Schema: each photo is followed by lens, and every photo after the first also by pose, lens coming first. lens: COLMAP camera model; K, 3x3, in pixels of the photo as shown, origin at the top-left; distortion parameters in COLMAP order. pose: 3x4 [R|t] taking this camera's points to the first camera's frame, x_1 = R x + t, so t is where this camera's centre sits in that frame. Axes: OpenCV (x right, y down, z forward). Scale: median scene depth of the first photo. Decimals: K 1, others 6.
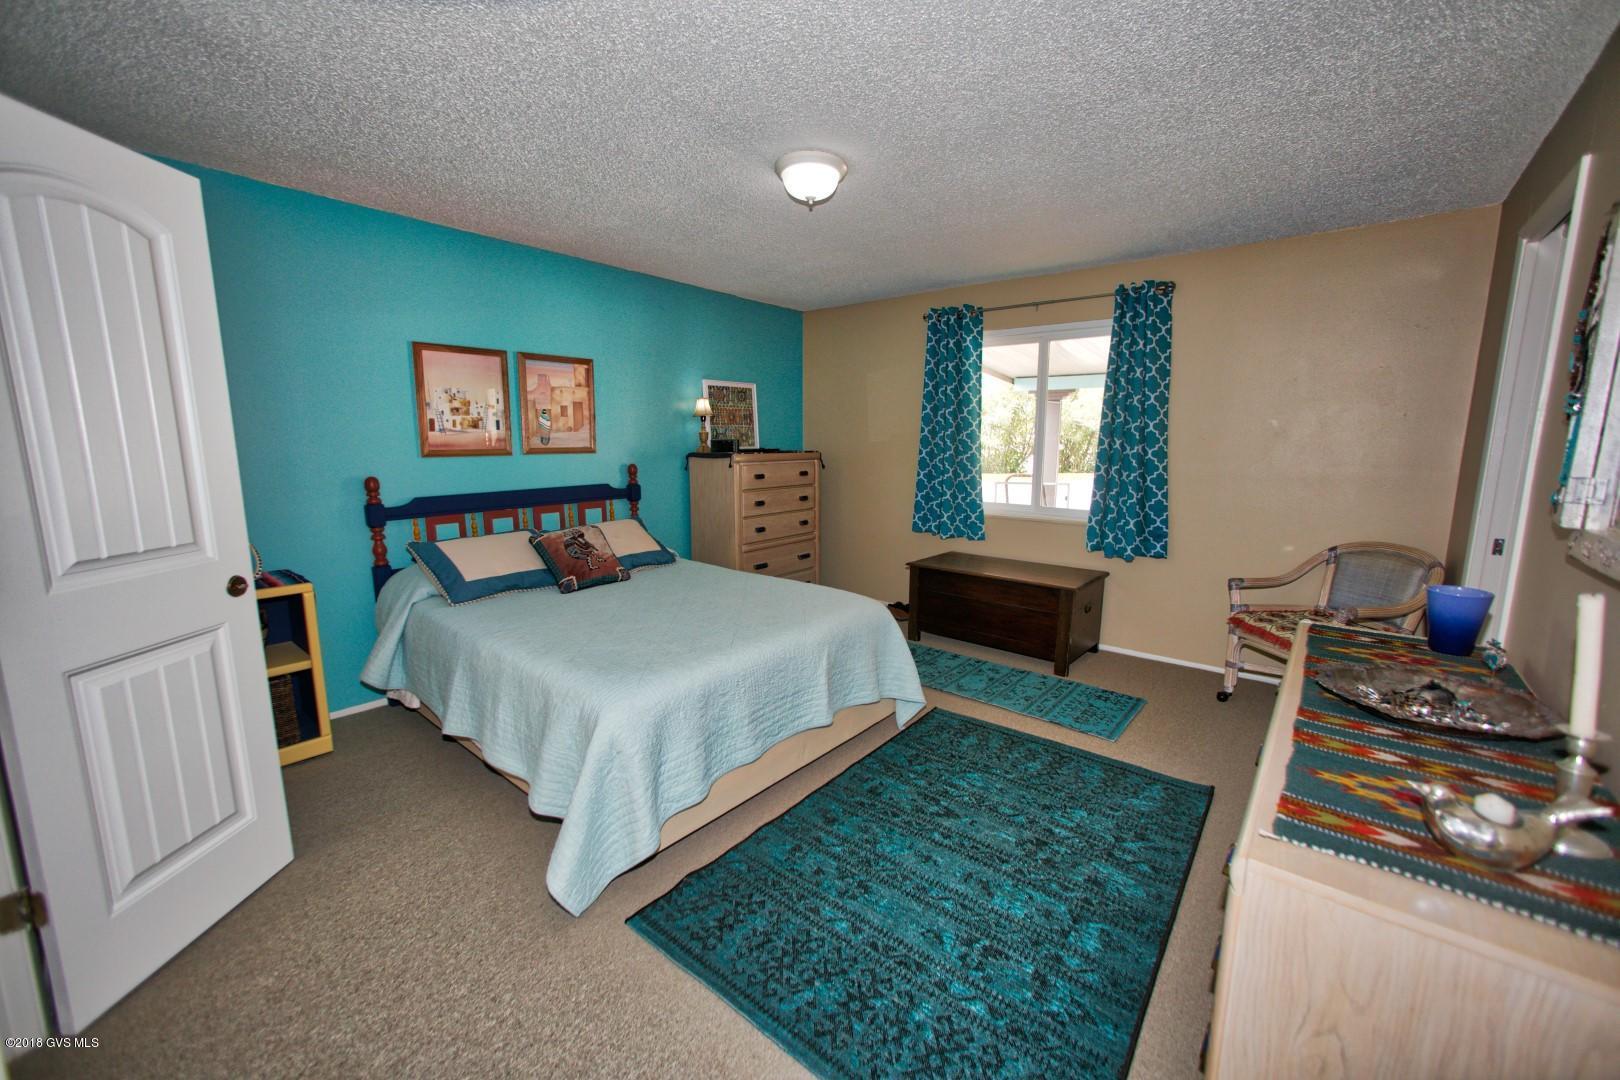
lens RADIAL K [[650.6, 0, 813.4], [0, 650.6, 538.9], [0, 0, 1]] dist [-0.000549, 0.000051]
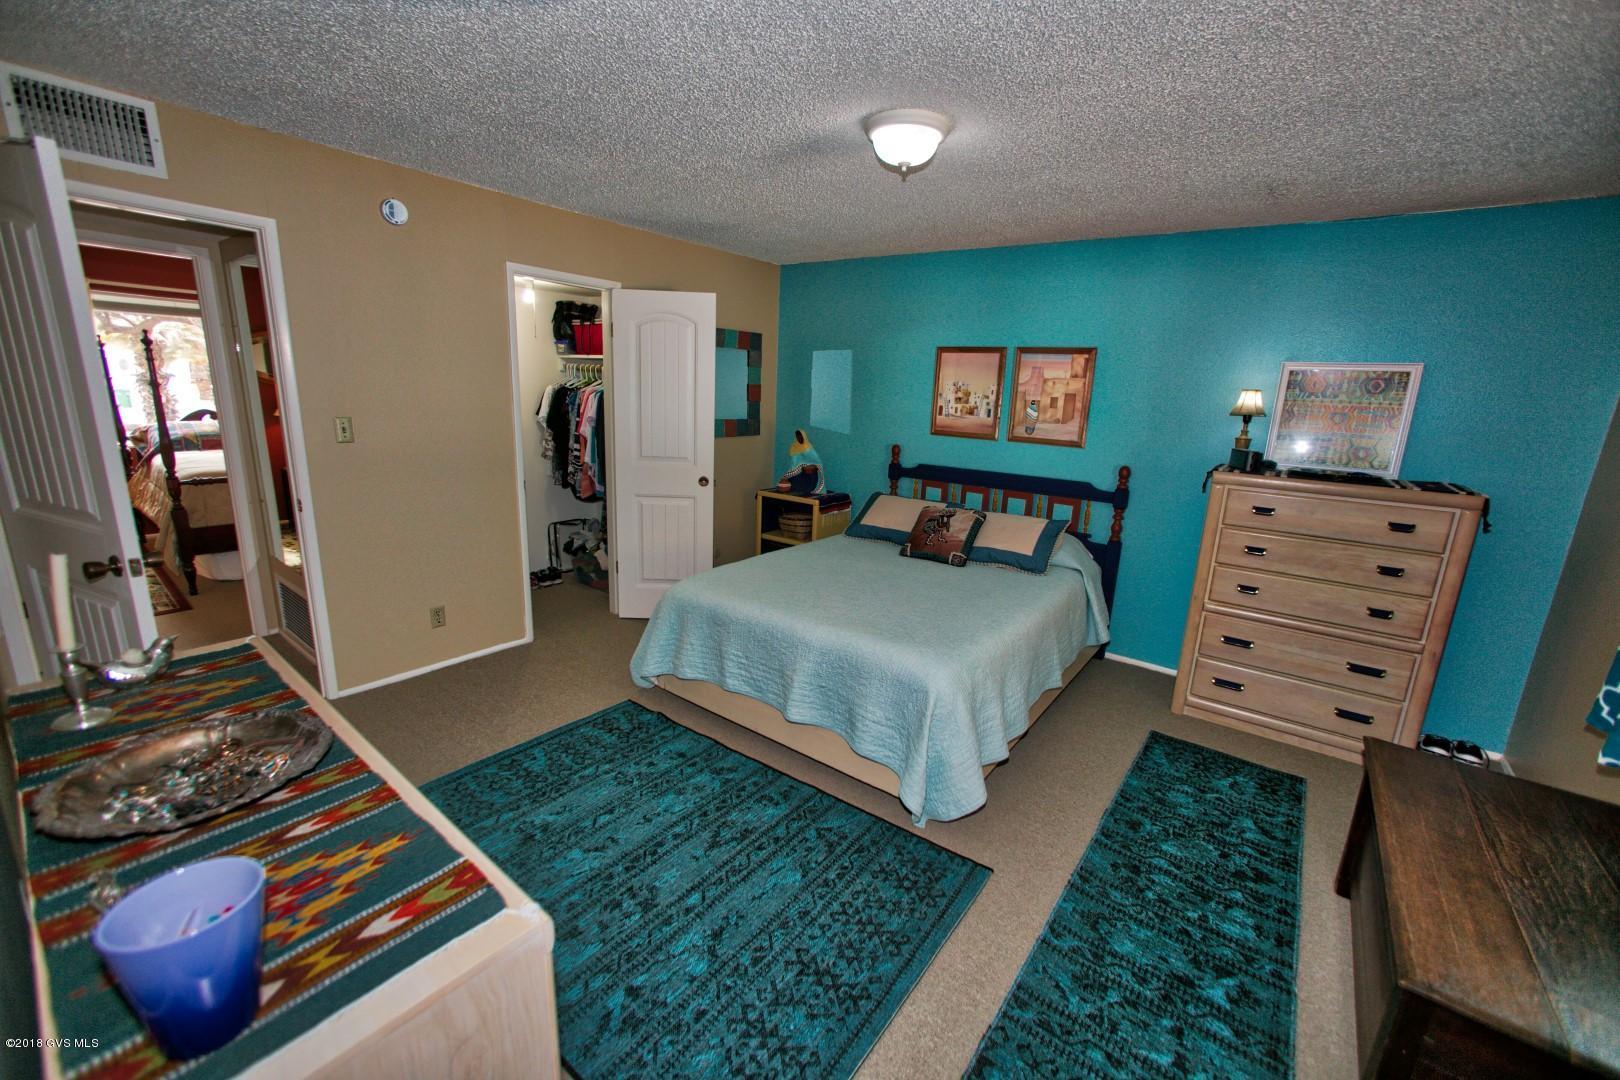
lens RADIAL K [[650.6, 0, 813.4], [0, 650.6, 538.9], [0, 0, 1]] dist [-0.000549, 0.000051]
pose [[0.046079, 0.229349, -0.972253, 0.662826], [-0.204266, 0.954885, 0.215571, -0.146479], [0.977830, 0.188665, 0.090848, 0.630952]]
